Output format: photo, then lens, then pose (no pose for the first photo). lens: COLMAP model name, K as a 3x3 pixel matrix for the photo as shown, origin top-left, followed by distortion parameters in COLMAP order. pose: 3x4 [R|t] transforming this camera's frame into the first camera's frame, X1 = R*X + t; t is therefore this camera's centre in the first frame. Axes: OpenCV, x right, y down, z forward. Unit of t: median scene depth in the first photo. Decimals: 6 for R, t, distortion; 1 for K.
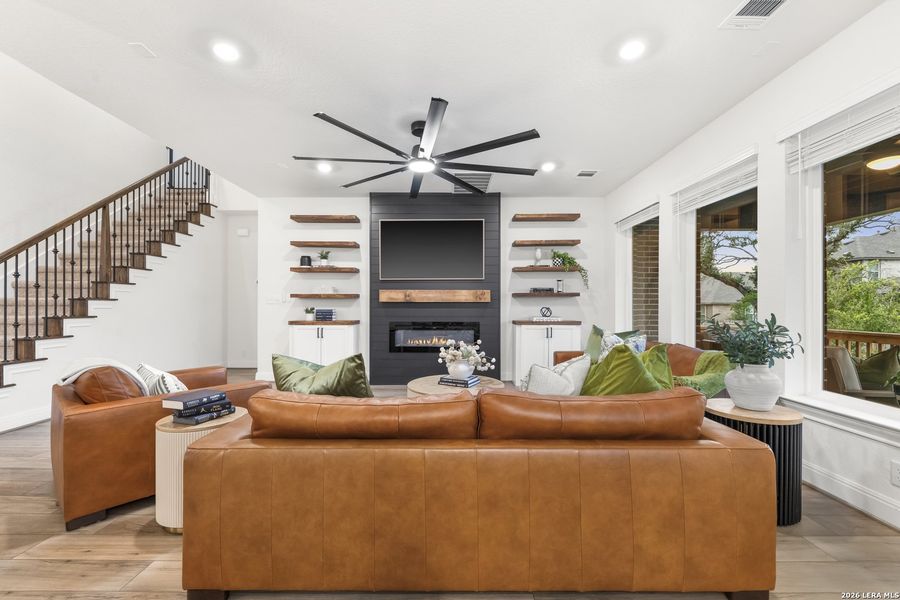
lens RADIAL K [[369.5, 0, 449.4], [0, 369.5, 303.4], [0, 0, 1]] dist [0.012894, -0.007854]
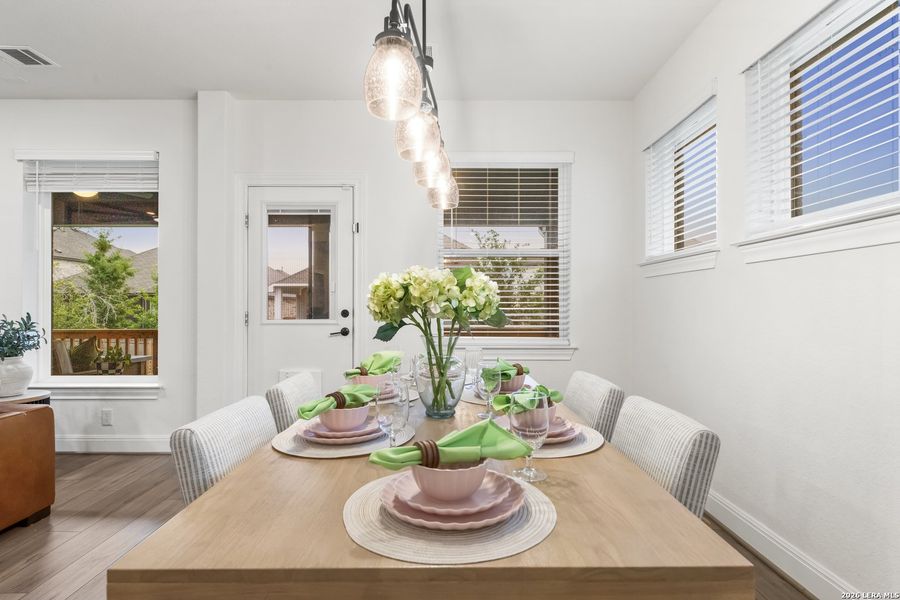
lens RADIAL K [[478.2, 0, 451.9], [0, 478.2, 302.6], [0, 0, 1]] dist [0.019168, 0.000445]
pose [[-0.004072, 0.008102, 0.999959, -0.283445], [-0.004723, 0.999956, -0.008122, 0.000537], [-0.999981, -0.004756, -0.004033, -0.148454]]
